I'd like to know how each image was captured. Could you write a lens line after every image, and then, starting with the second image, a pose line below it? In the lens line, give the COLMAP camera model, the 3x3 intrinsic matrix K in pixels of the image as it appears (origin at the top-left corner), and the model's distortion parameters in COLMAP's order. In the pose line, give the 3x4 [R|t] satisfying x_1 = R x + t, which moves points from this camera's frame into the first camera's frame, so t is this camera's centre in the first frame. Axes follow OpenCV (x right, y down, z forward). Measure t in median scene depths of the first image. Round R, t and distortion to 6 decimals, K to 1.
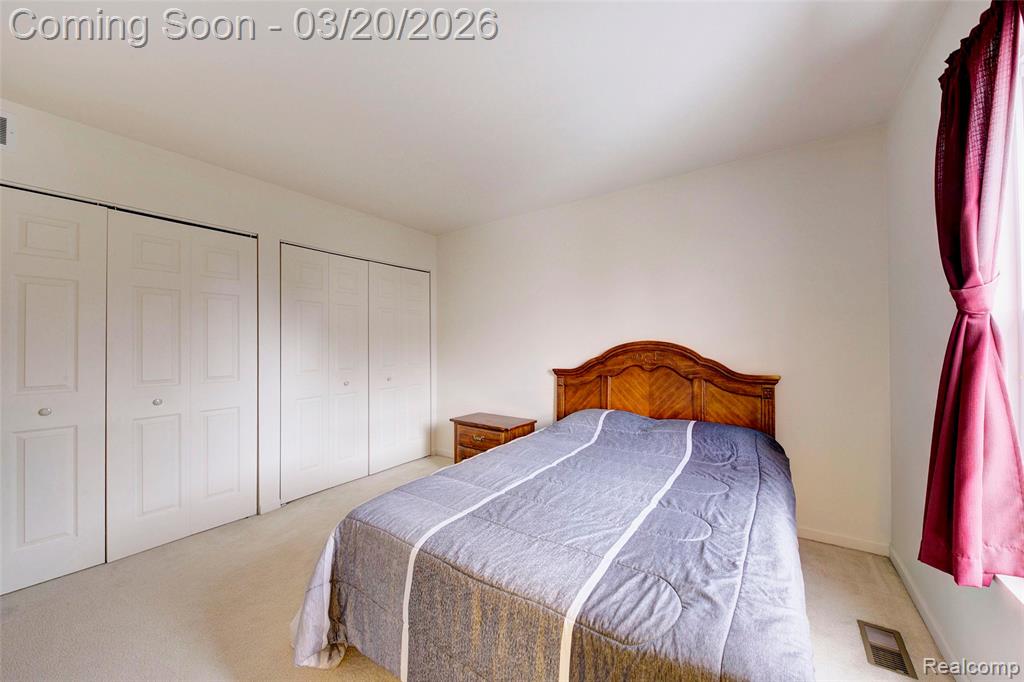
lens RADIAL K [[352.8, 0, 510.0], [0, 352.8, 343.2], [0, 0, 1]] dist [0.000773, -0.001647]
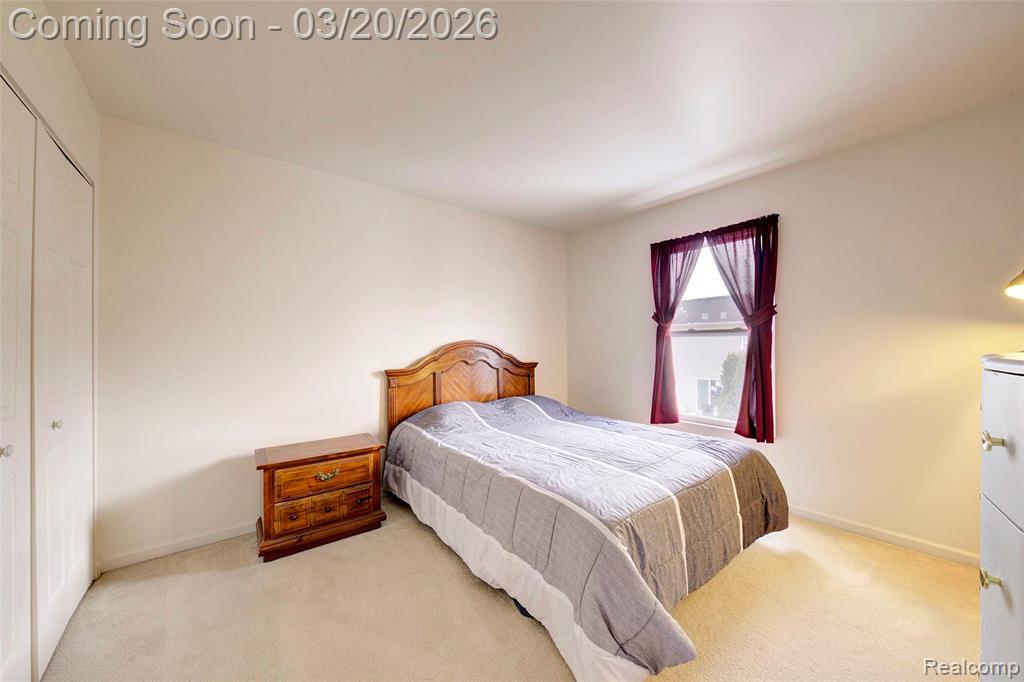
lens RADIAL K [[352.8, 0, 509.9], [0, 352.8, 344.8], [0, 0, 1]] dist [0.000773, -0.001647]
pose [[0.320189, 0.003374, 0.947348, -0.686283], [0.000215, 0.999993, -0.003634, 0.014737], [-0.947354, 0.001367, 0.320186, 0.469811]]
